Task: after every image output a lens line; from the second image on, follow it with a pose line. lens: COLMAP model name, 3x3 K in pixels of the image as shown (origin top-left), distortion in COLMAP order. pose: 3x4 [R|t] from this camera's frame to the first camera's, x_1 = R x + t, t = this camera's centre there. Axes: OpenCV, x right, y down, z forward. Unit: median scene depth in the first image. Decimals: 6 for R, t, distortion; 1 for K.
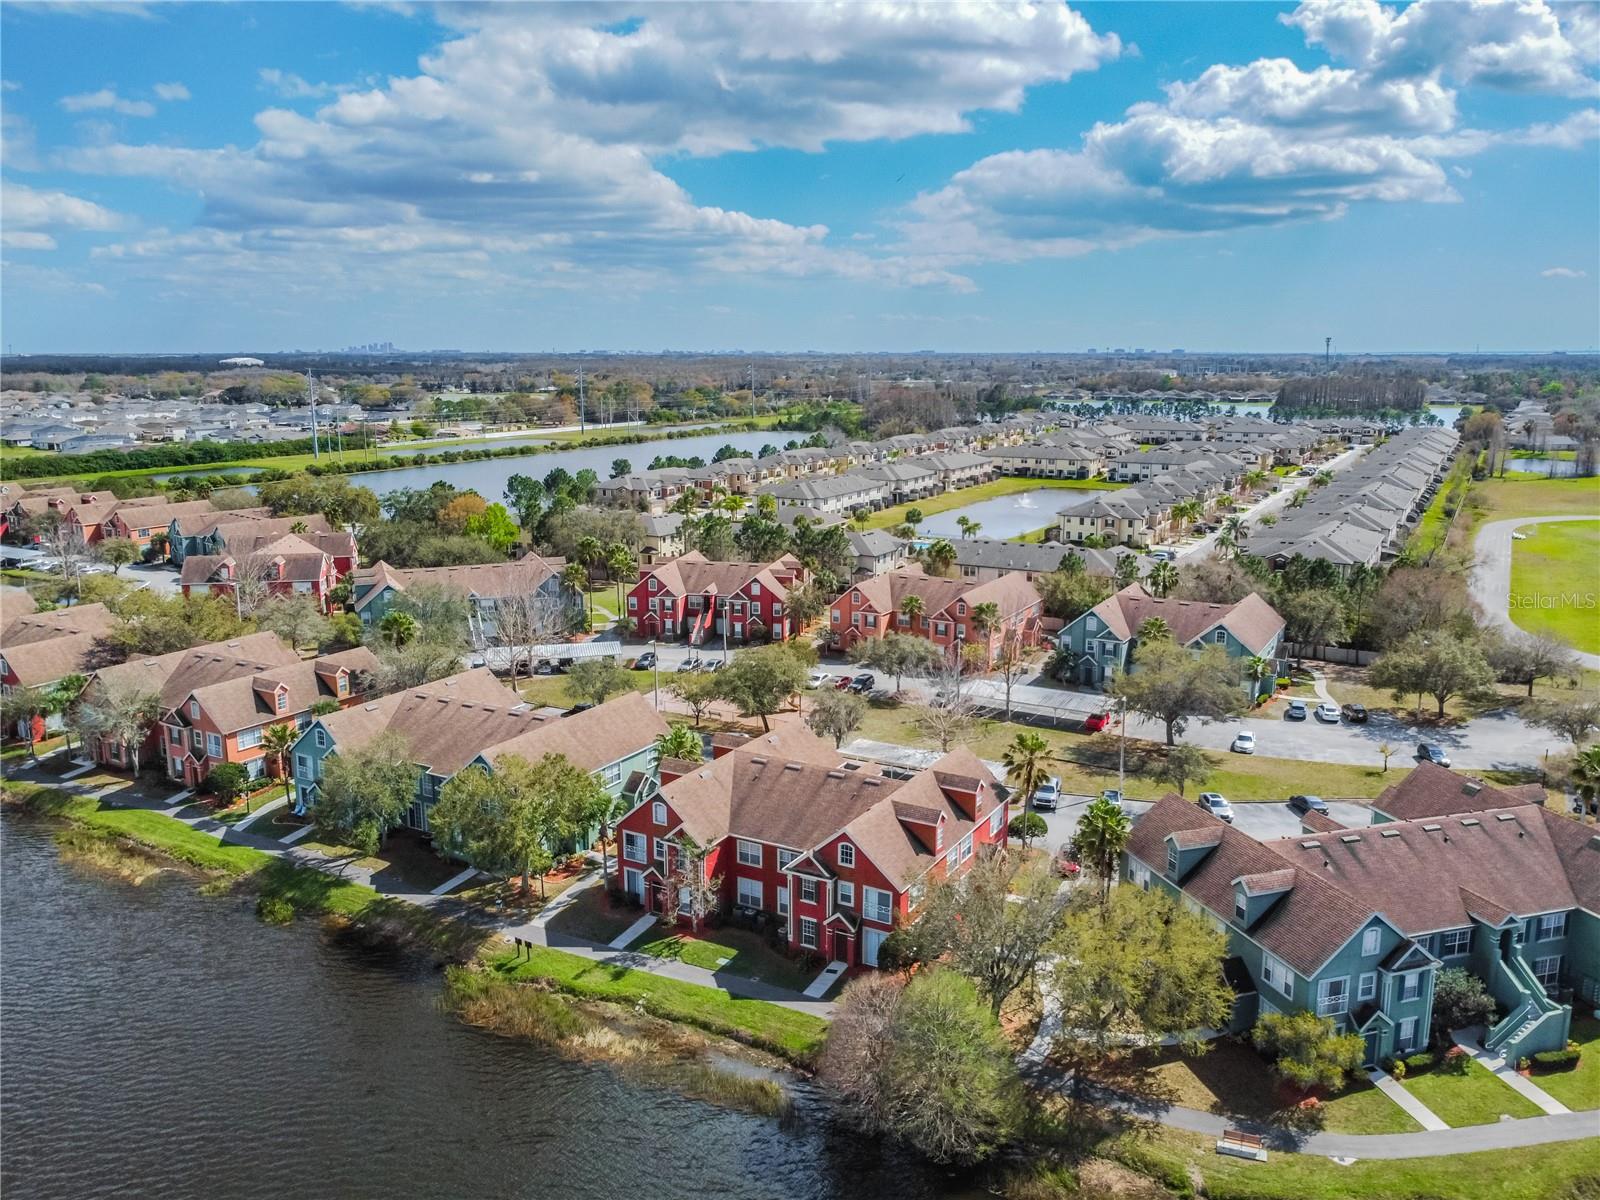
lens RADIAL K [[1226.9, 0, 818.7], [0, 1226.9, 593.8], [0, 0, 1]] dist [0.012672, 0.000852]
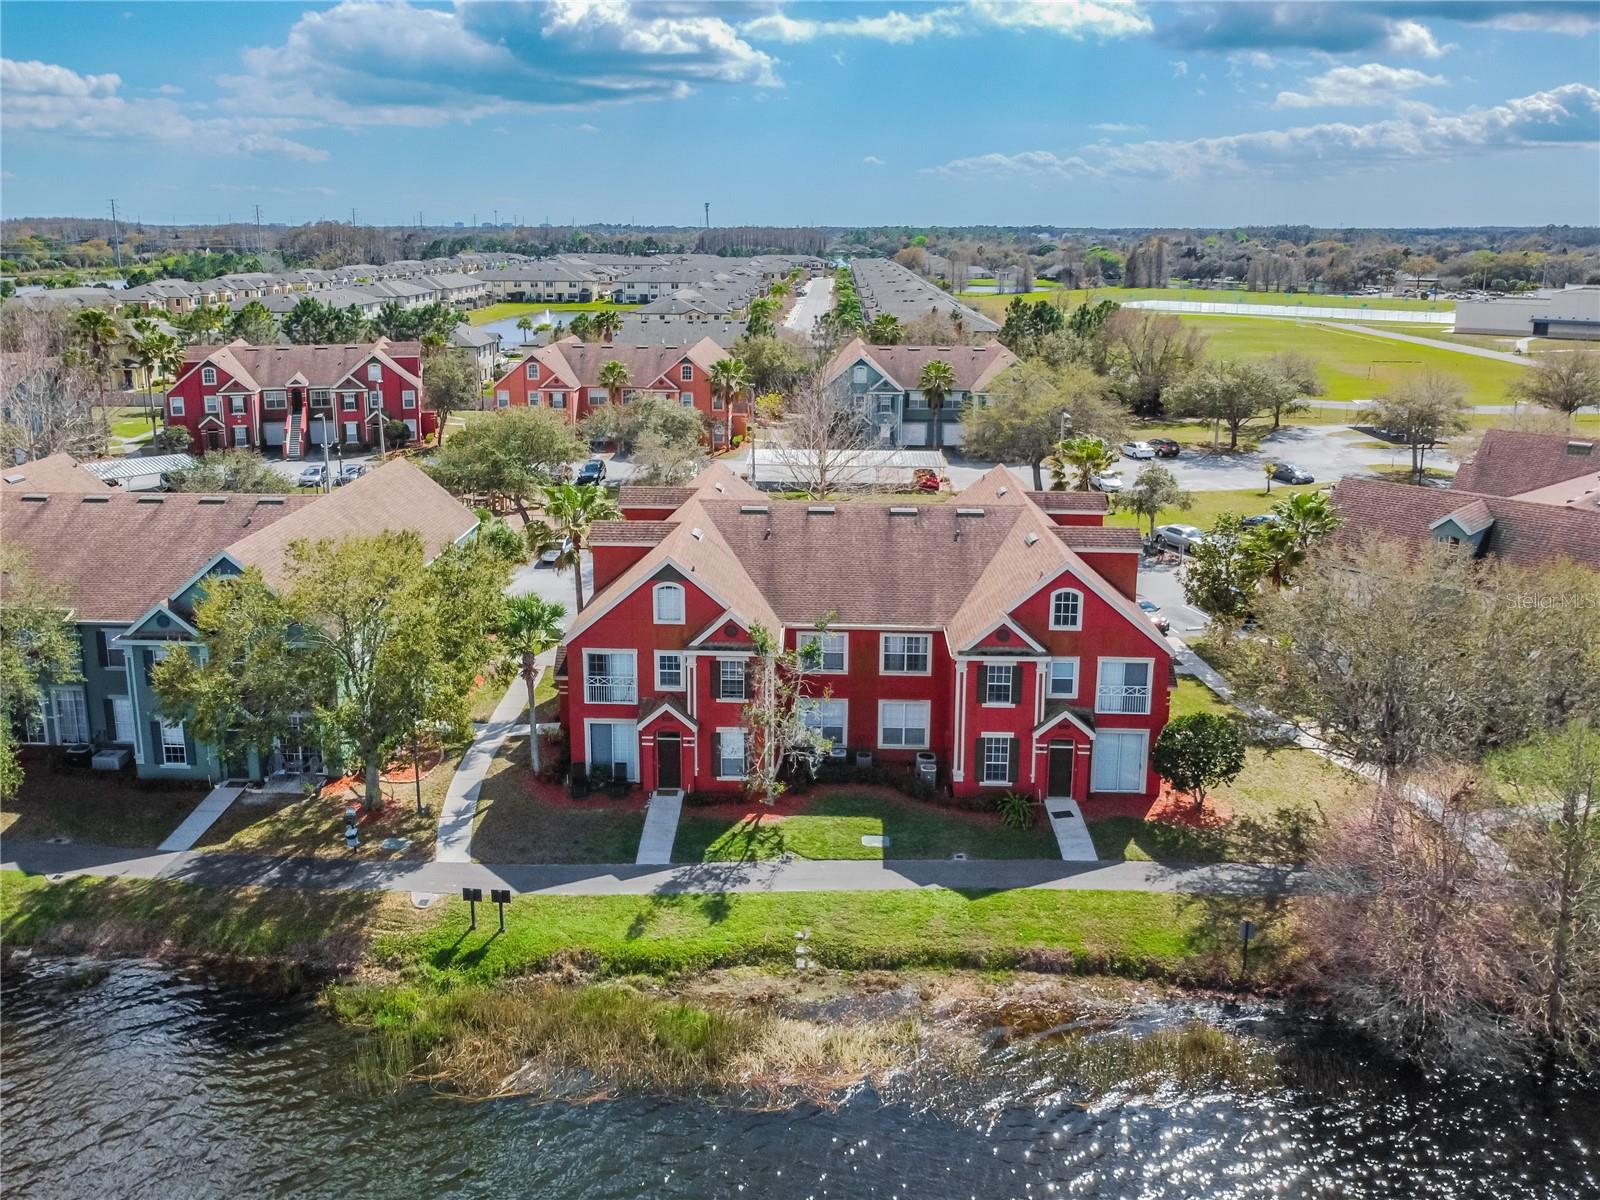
lens RADIAL K [[1255.7, 0, 790.6], [0, 1255.7, 469.9], [0, 0, 1]] dist [0.005158, -0.005451]
pose [[0.893260, -0.083224, 0.441770, -0.312415], [0.083695, 0.996320, 0.018464, 0.113308], [-0.441681, 0.020481, 0.896938, 0.475087]]
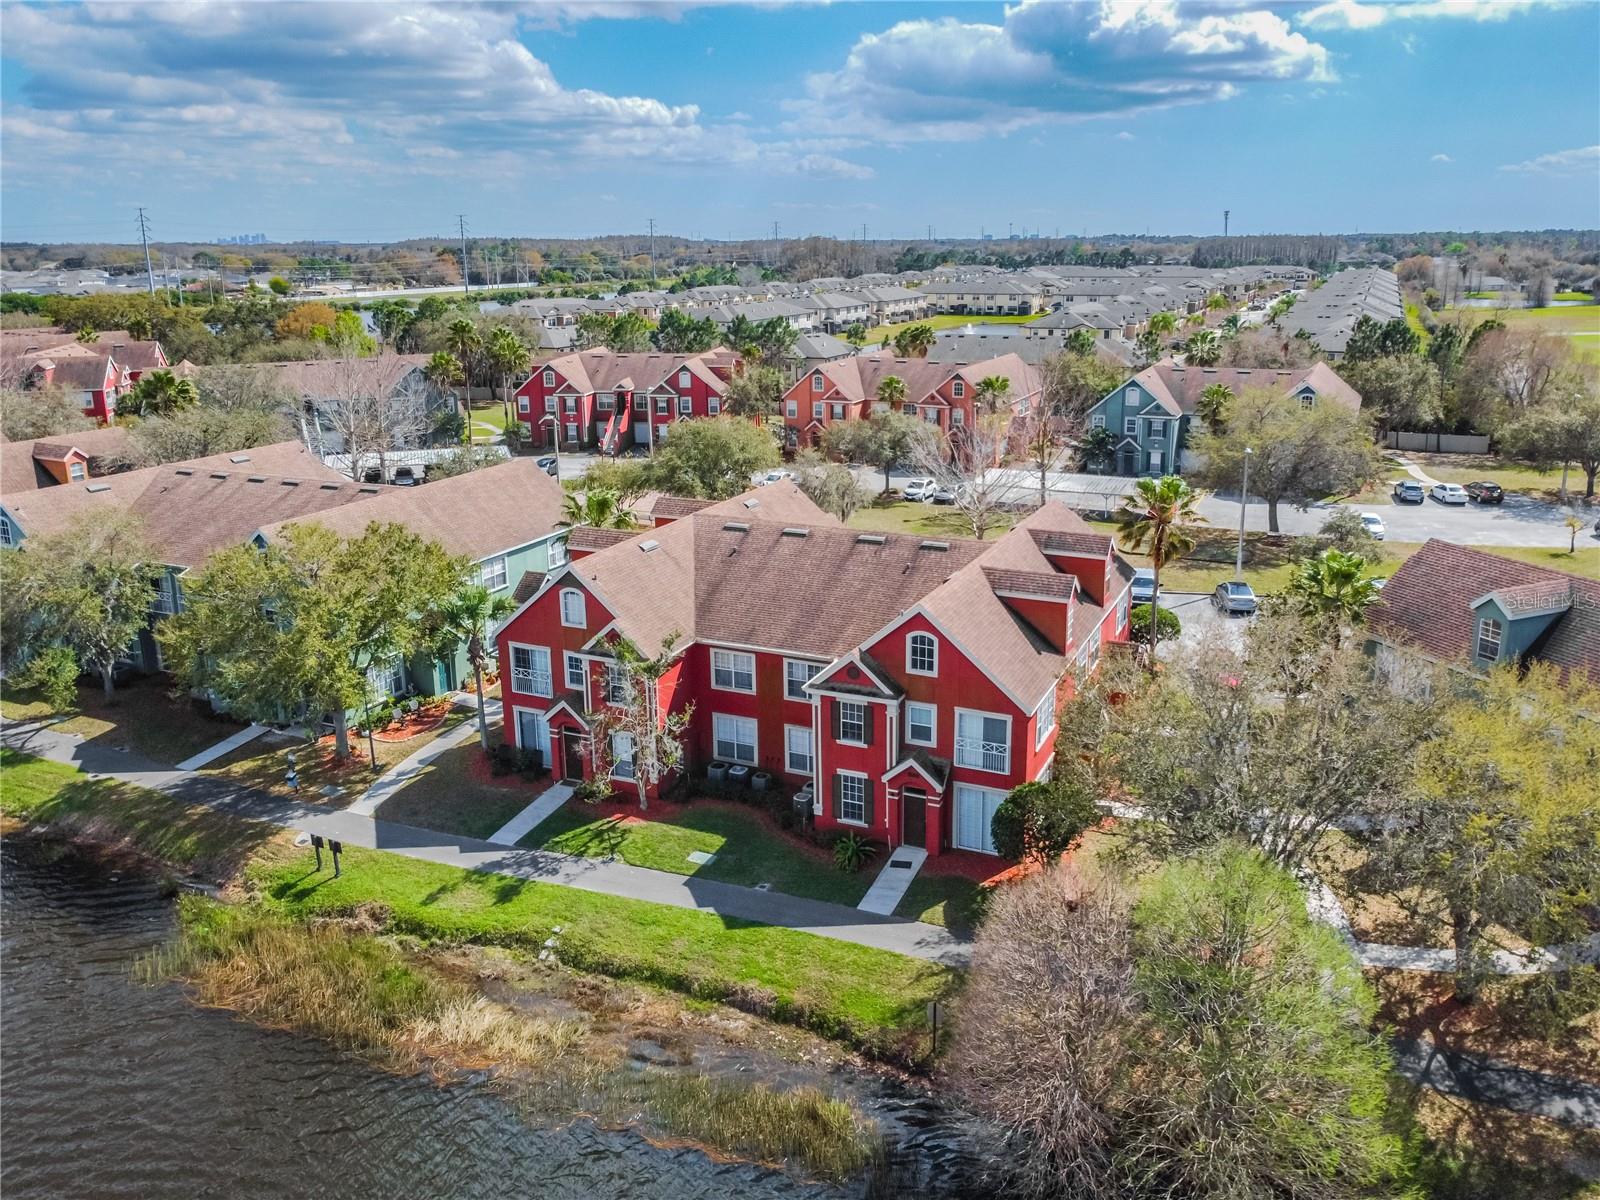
lens RADIAL K [[1235.5, 0, 834.3], [0, 1235.5, 530.9], [0, 0, 1]] dist [0.007688, -0.008715]
pose [[0.995575, -0.030259, 0.088969, -0.057457], [0.026853, 0.998869, 0.039238, 0.121778], [-0.090056, -0.036675, 0.995261, 0.411216]]
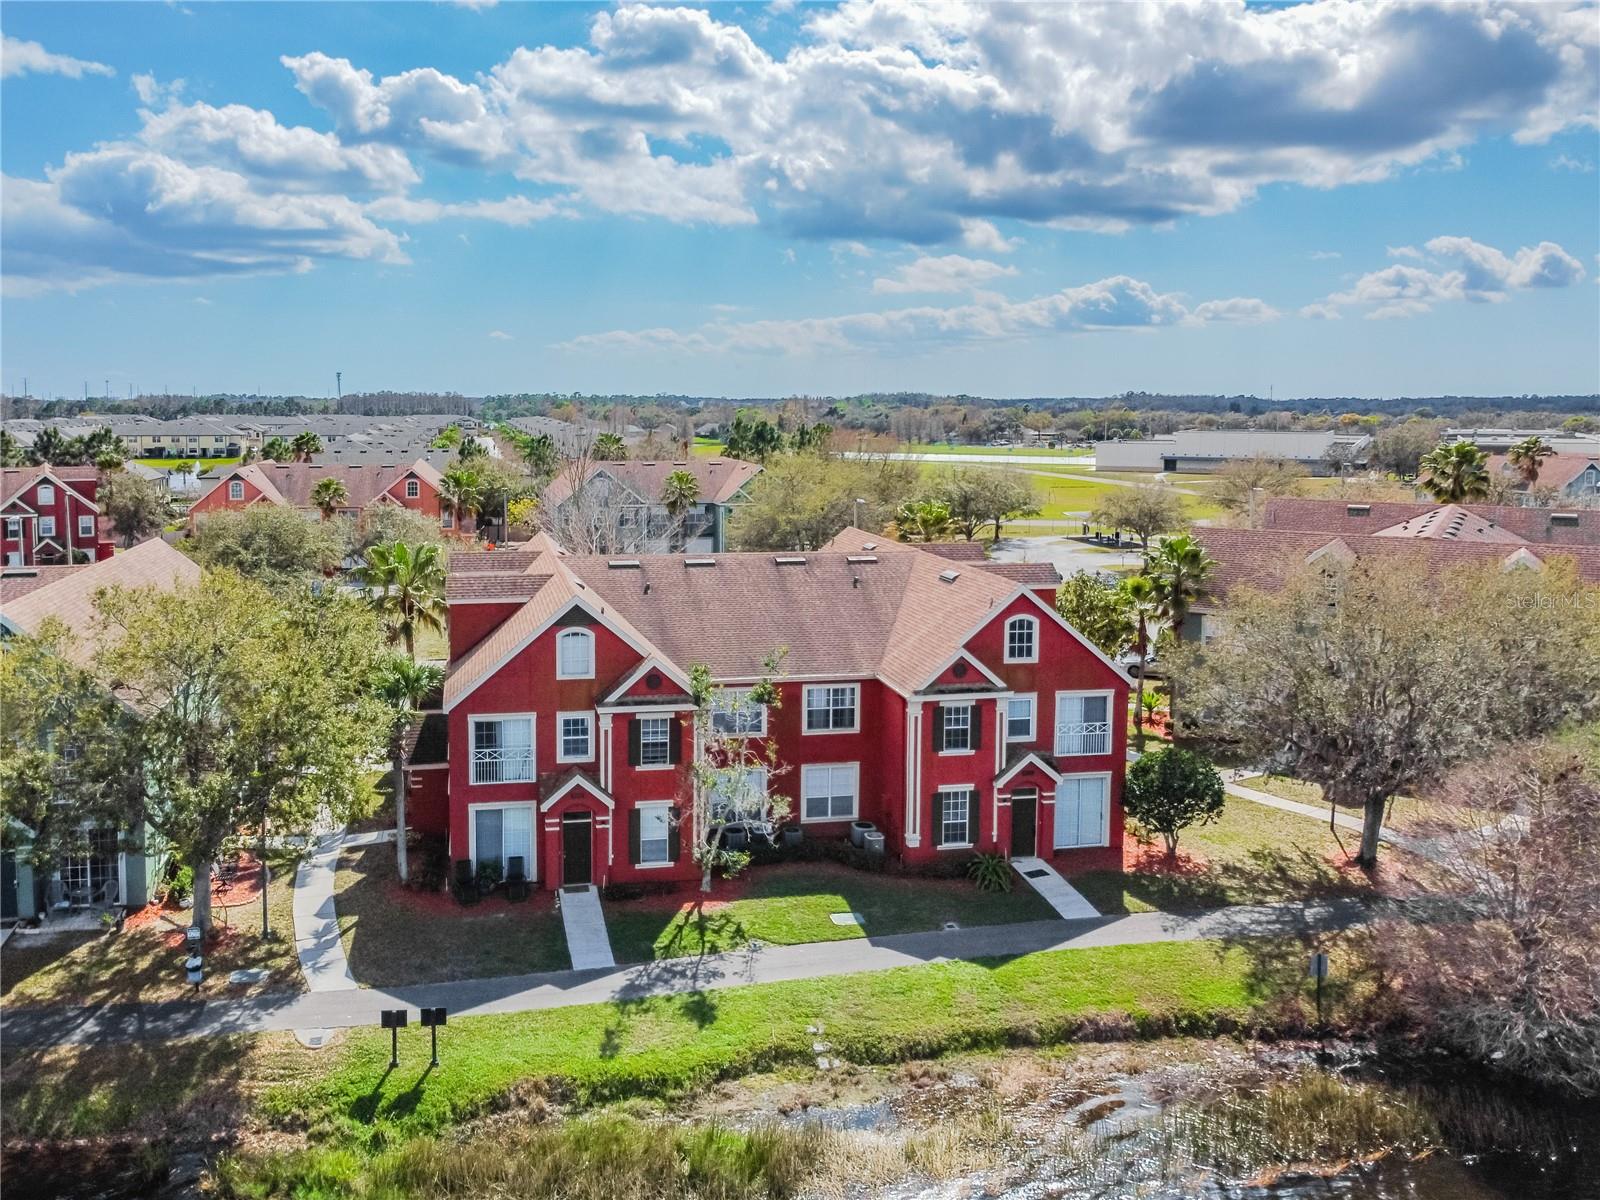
lens RADIAL K [[1262.8, 0, 683.4], [0, 1262.8, 490.8], [0, 0, 1]] dist [-0.002596, 0.002442]
pose [[0.783792, -0.045262, 0.619371, -0.372134], [0.119487, 0.989697, -0.078882, 0.158326], [-0.609420, 0.135834, 0.781125, 0.597706]]
